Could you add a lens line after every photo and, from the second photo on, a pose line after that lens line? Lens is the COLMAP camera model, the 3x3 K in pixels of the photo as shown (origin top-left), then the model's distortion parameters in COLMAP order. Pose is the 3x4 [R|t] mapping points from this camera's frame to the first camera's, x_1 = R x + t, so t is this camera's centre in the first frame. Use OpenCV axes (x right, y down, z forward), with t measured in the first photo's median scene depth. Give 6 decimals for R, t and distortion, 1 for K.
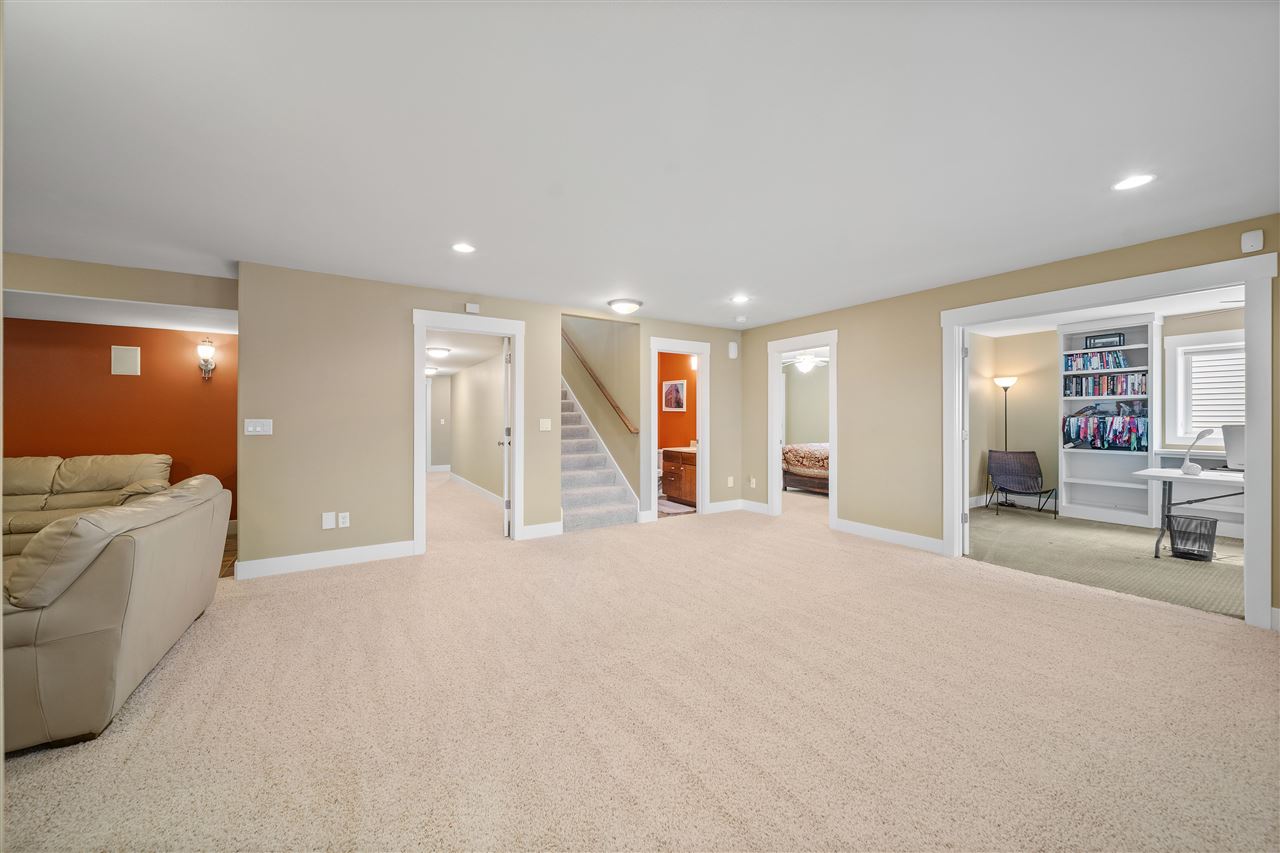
lens RADIAL K [[468.0, 0, 626.8], [0, 468.0, 417.1], [0, 0, 1]] dist [0.000772, -0.001194]
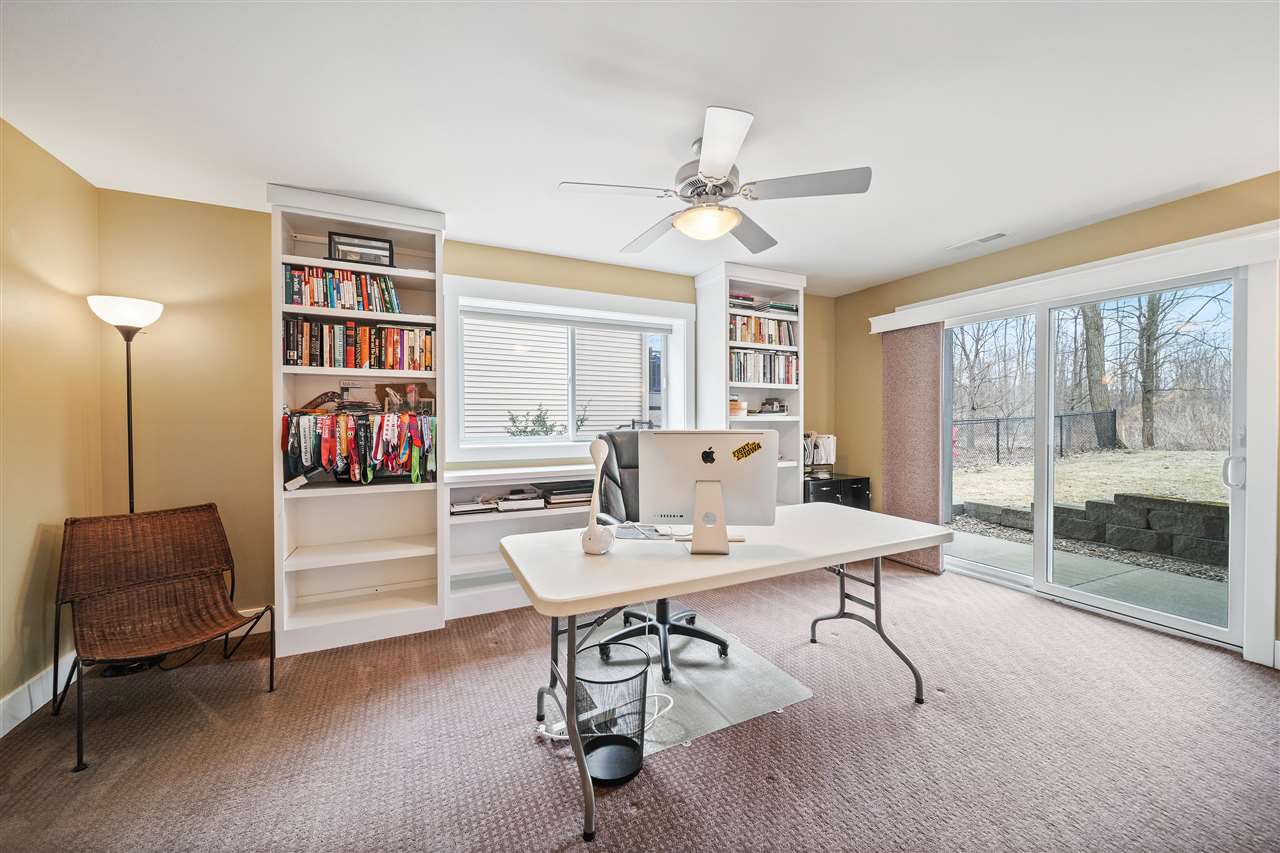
lens RADIAL K [[468.0, 0, 633.6], [0, 468.0, 422.4], [0, 0, 1]] dist [0.000772, -0.001194]
pose [[0.128944, -0.010181, 0.991600, 0.587405], [0.000391, 0.999948, 0.010215, 0.002959], [-0.991652, -0.000930, 0.128941, 0.667439]]
